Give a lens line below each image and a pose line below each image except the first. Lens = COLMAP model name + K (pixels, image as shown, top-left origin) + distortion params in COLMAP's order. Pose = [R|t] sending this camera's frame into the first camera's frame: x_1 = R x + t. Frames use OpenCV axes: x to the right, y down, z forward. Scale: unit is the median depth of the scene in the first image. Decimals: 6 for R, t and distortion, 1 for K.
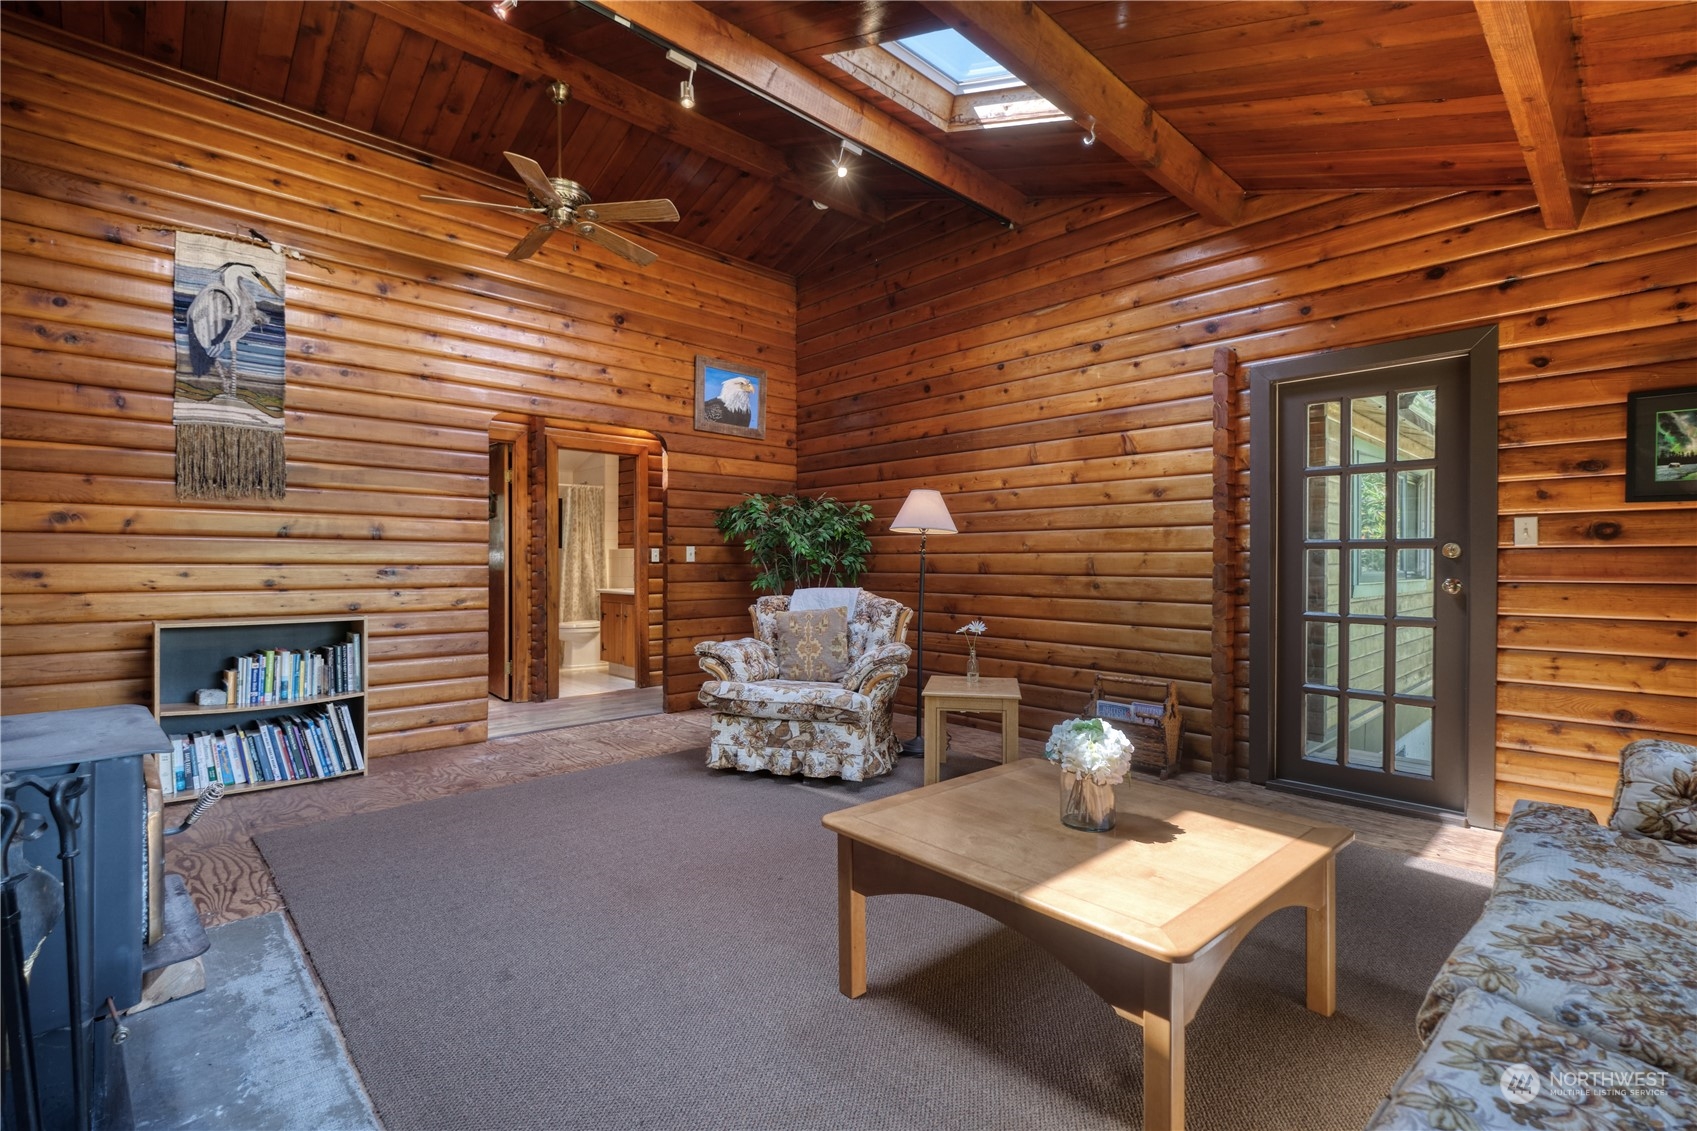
lens RADIAL K [[770.0, 0, 841.7], [0, 770.0, 563.3], [0, 0, 1]] dist [-0.001071, -0.001463]
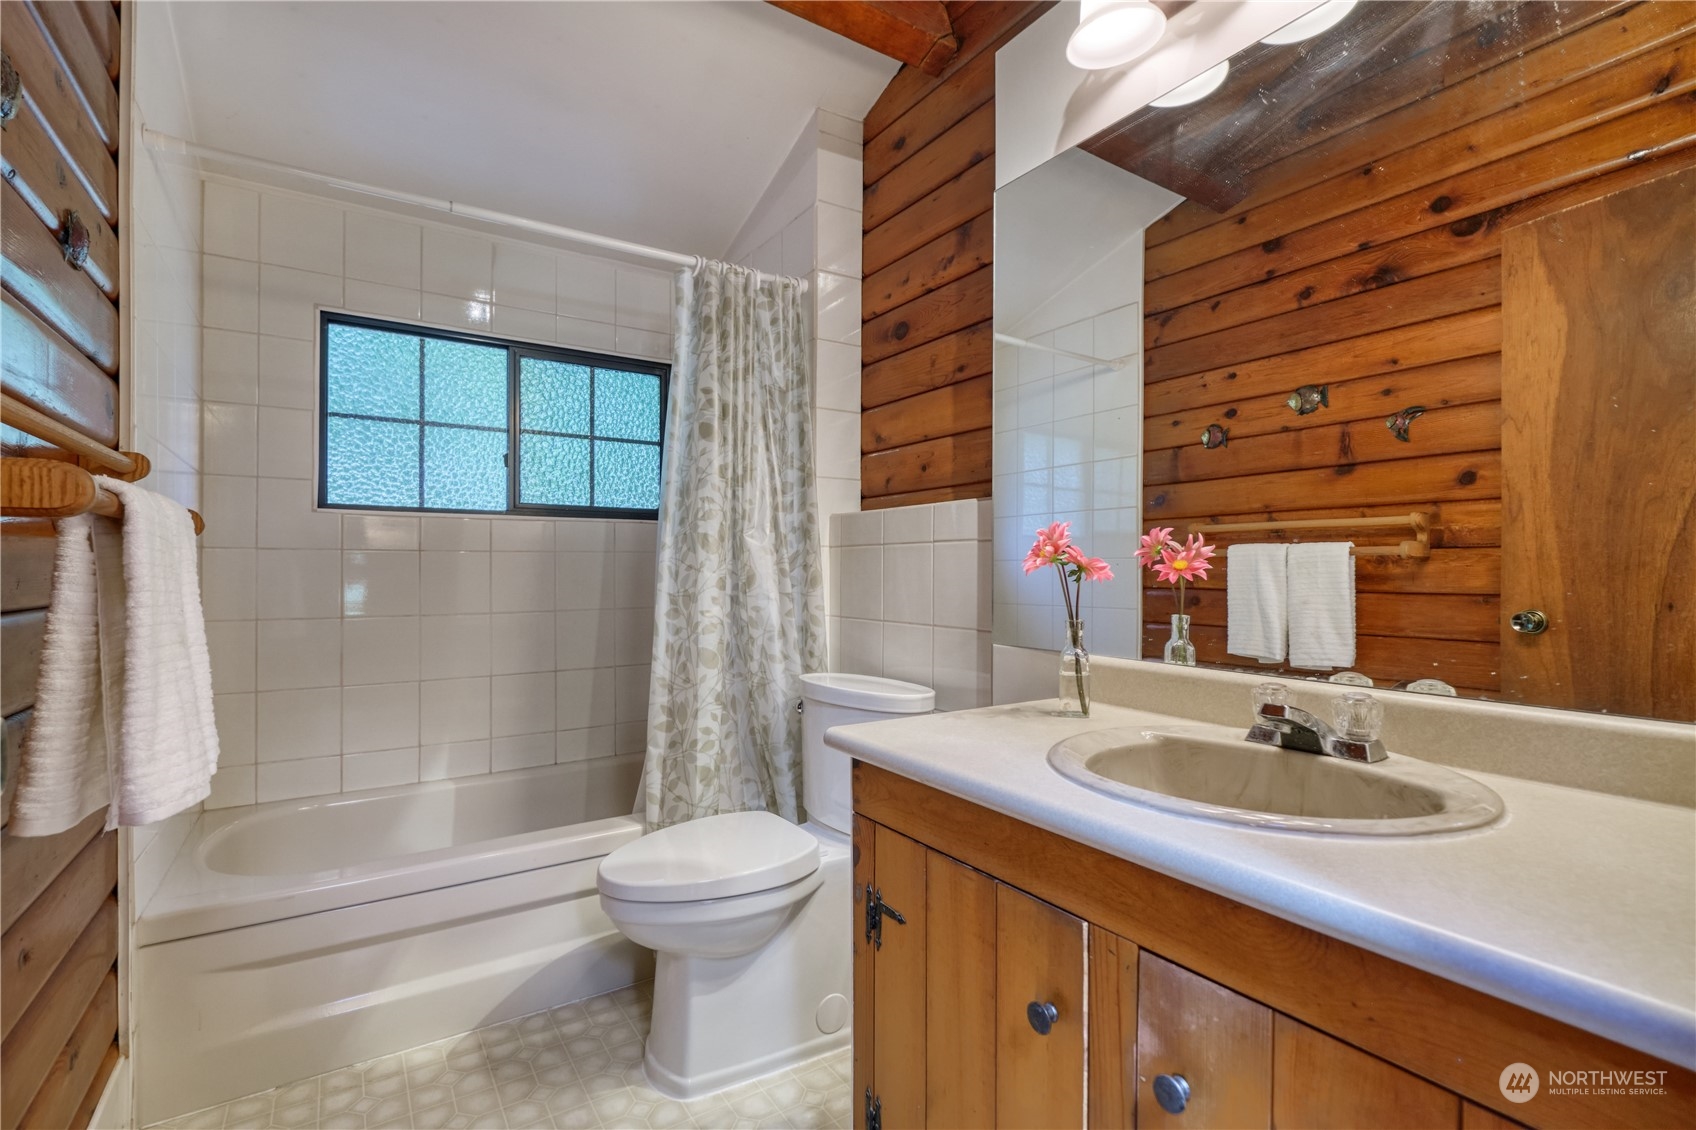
lens RADIAL K [[769.5, 0, 845.5], [0, 769.5, 566.5], [0, 0, 1]] dist [-0.001071, -0.001463]
pose [[0.984556, 0.000529, -0.175067, -0.255990], [-0.000415, 1.000000, 0.000689, -0.000313], [0.175067, -0.000606, 0.984556, 0.754106]]
